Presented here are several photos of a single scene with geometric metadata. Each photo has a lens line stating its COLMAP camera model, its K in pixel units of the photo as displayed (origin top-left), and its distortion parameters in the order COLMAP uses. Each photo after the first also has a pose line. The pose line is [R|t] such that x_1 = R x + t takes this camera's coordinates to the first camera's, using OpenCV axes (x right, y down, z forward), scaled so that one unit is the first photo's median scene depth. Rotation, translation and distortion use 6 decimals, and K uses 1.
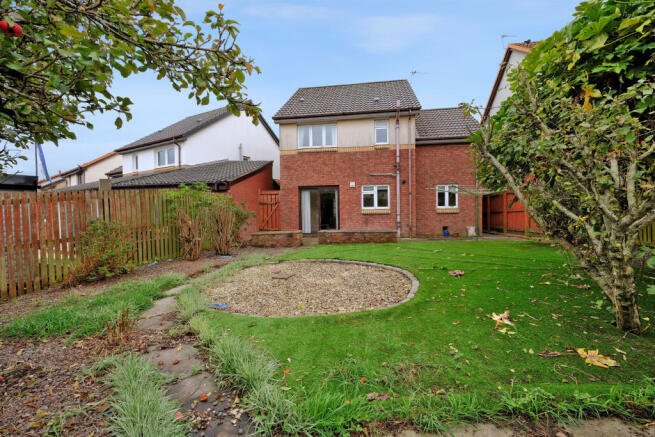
lens RADIAL K [[284.6, 0, 328.2], [0, 284.6, 220.9], [0, 0, 1]] dist [-0.003772, 0.001129]
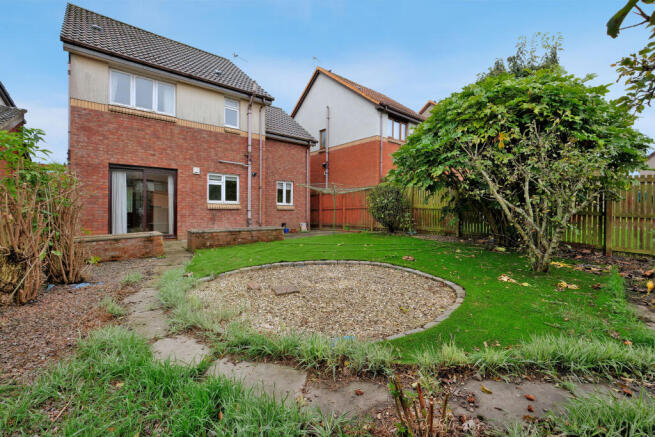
lens RADIAL K [[304.4, 0, 327.8], [0, 304.4, 214.4], [0, 0, 1]] dist [0.000899, -0.000035]
pose [[0.626183, 0.007608, 0.779639, -0.337936], [0.005853, 0.999878, -0.014459, 0.005689], [-0.779654, 0.013617, 0.626062, 0.205041]]
